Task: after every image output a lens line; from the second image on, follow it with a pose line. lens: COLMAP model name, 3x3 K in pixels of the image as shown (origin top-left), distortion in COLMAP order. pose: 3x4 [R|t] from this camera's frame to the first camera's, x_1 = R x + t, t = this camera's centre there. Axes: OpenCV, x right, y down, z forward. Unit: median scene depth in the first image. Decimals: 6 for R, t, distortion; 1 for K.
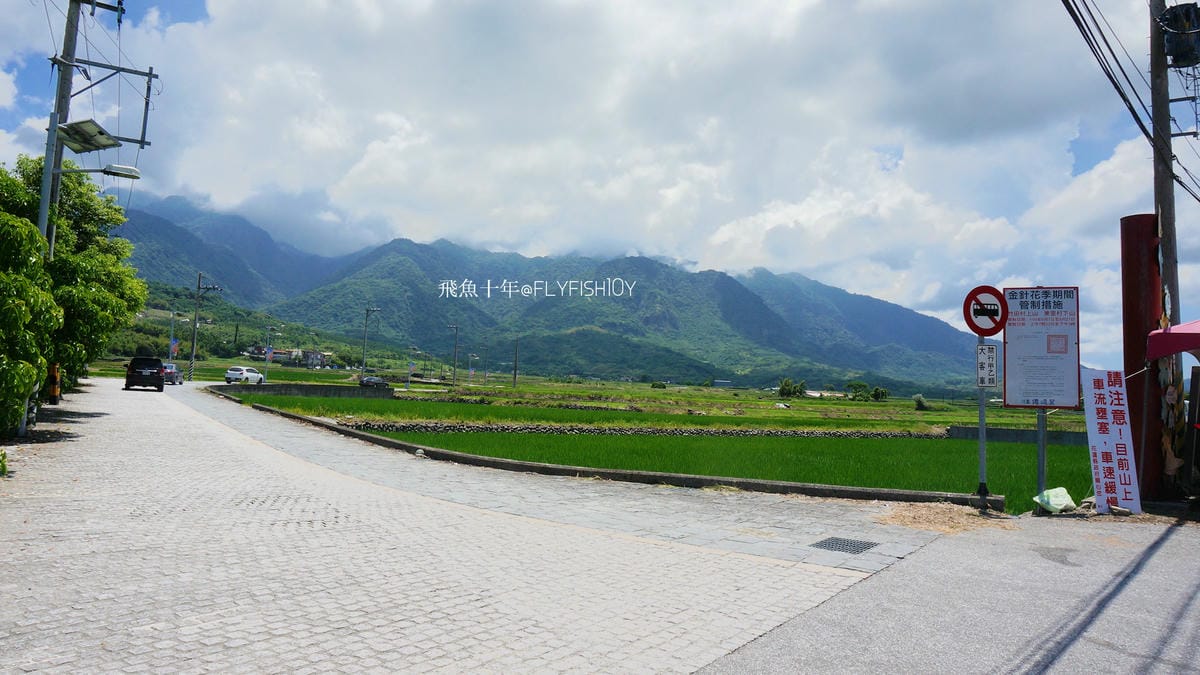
lens RADIAL K [[805.8, 0, 604.0], [0, 805.8, 345.4], [0, 0, 1]] dist [-0.035799, 0.028065]
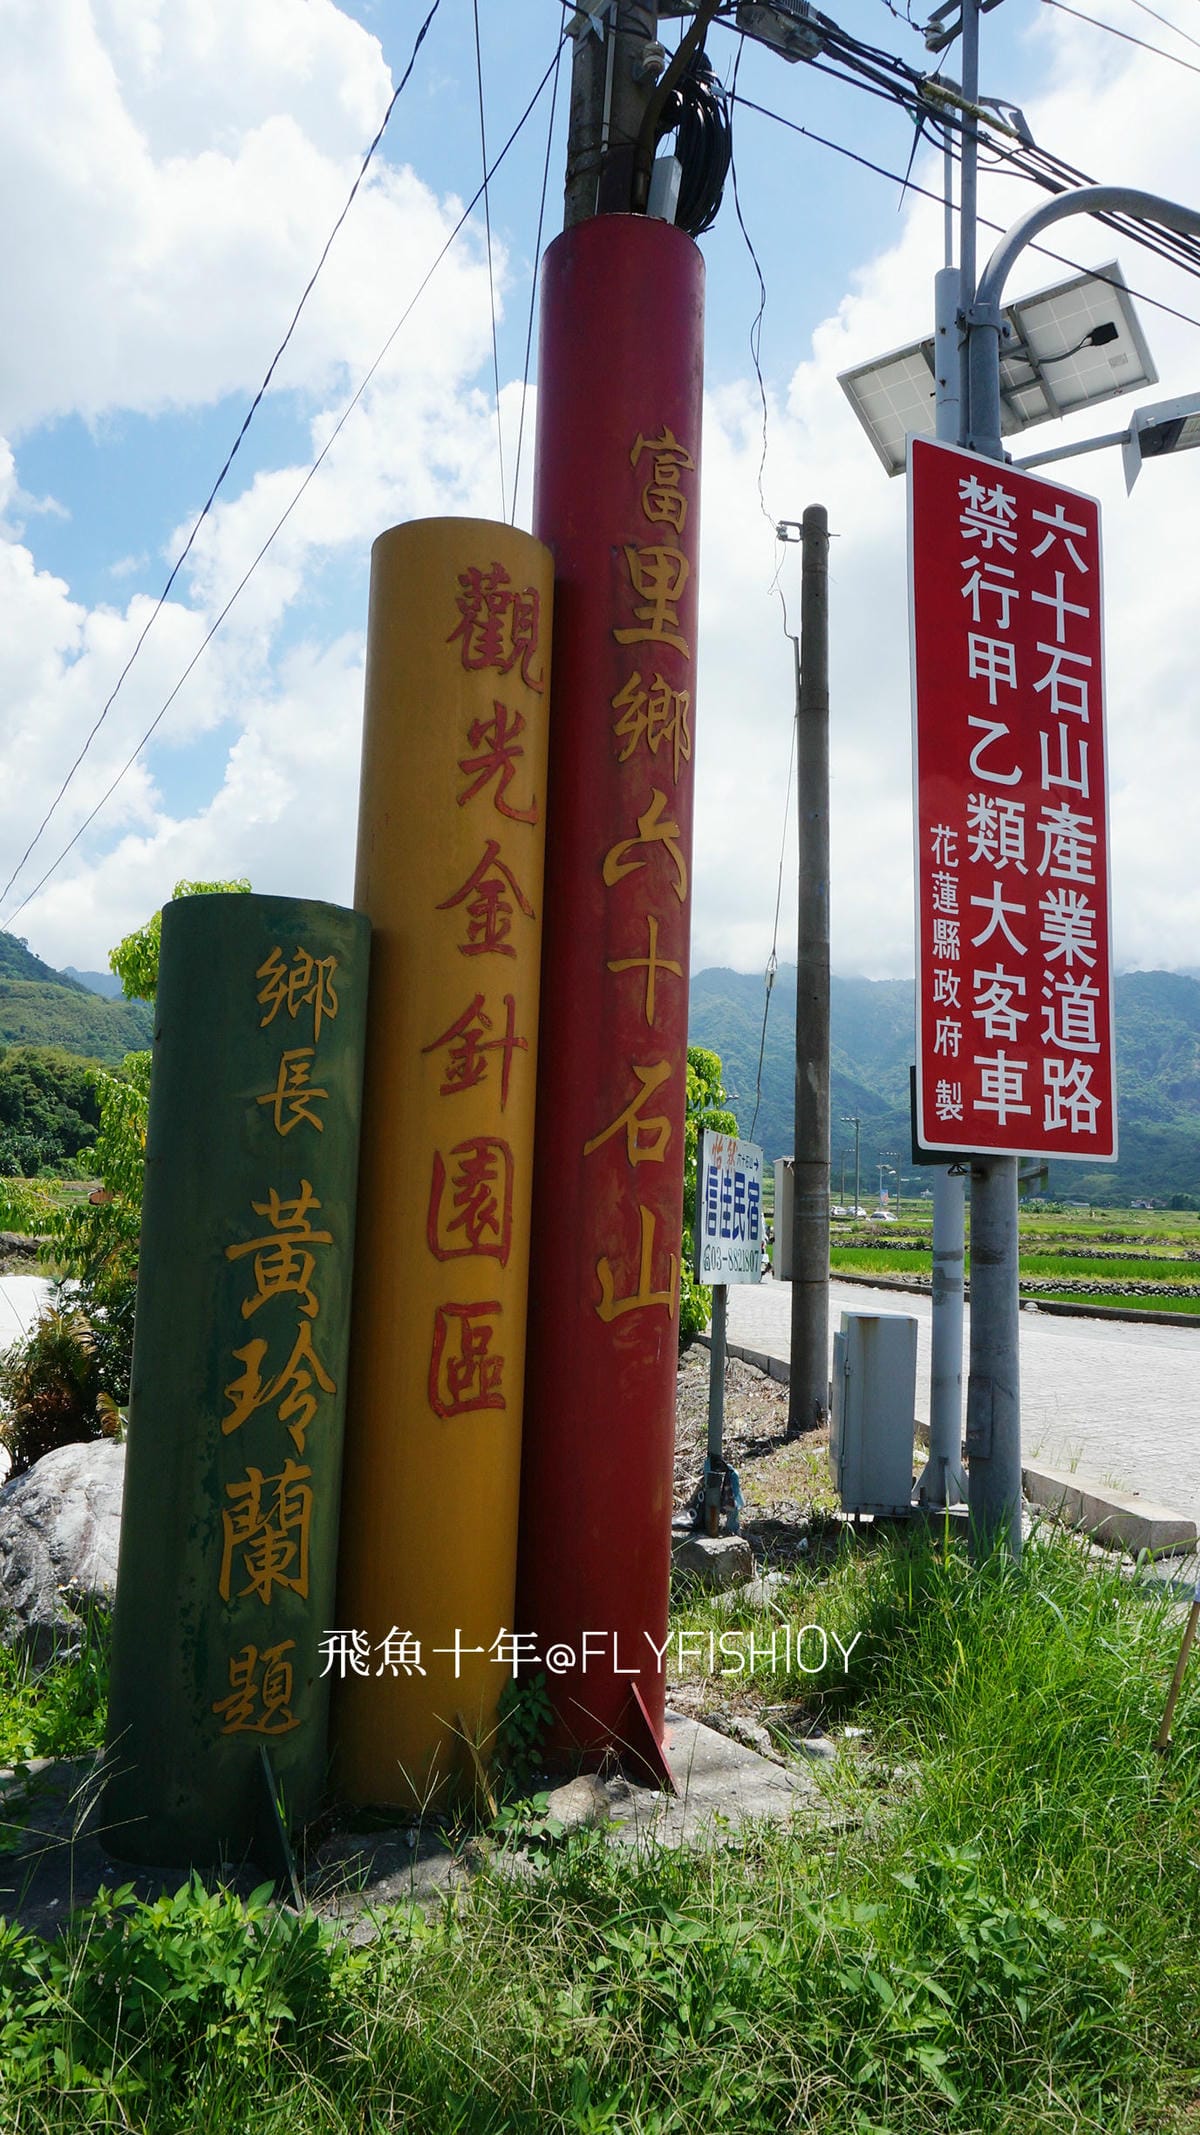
lens RADIAL K [[1433.6, 0, 605.5], [0, 1433.6, 1065.7], [0, 0, 1]] dist [-0.035799, 0.028065]
pose [[0.946805, -0.047638, -0.318263, -0.267681], [0.029210, 0.997622, -0.062425, -0.031864], [0.320480, 0.049808, 0.945945, -0.635040]]
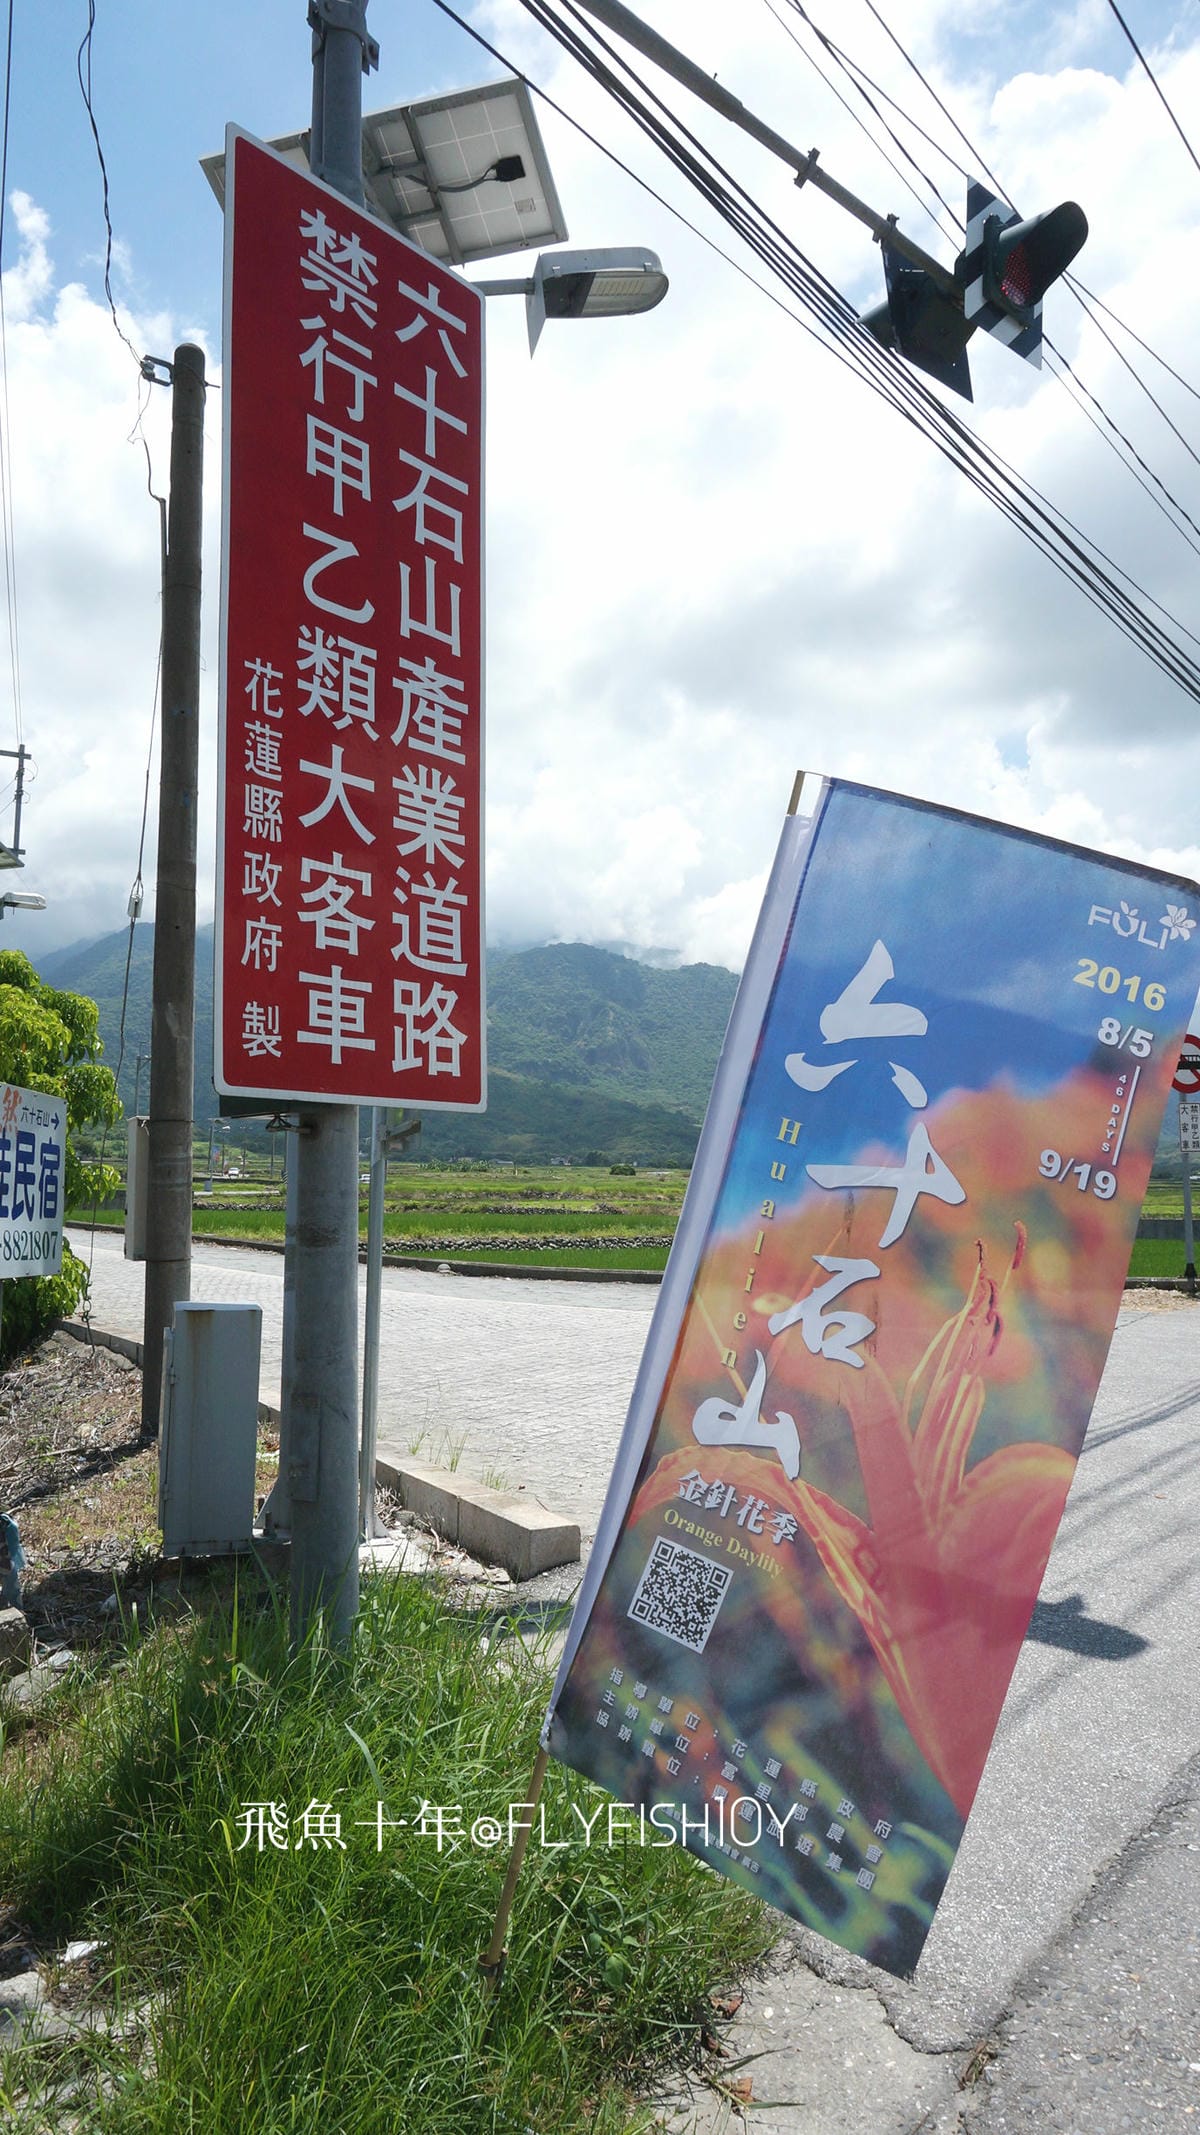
lens RADIAL K [[1433.6, 0, 582.2], [0, 1433.6, 1090.1], [0, 0, 1]] dist [-0.035799, 0.028065]
pose [[0.998282, -0.034189, 0.047574, -0.251027], [0.034553, 0.999379, -0.006859, -0.026951], [-0.047310, 0.008491, 0.998844, -0.511172]]
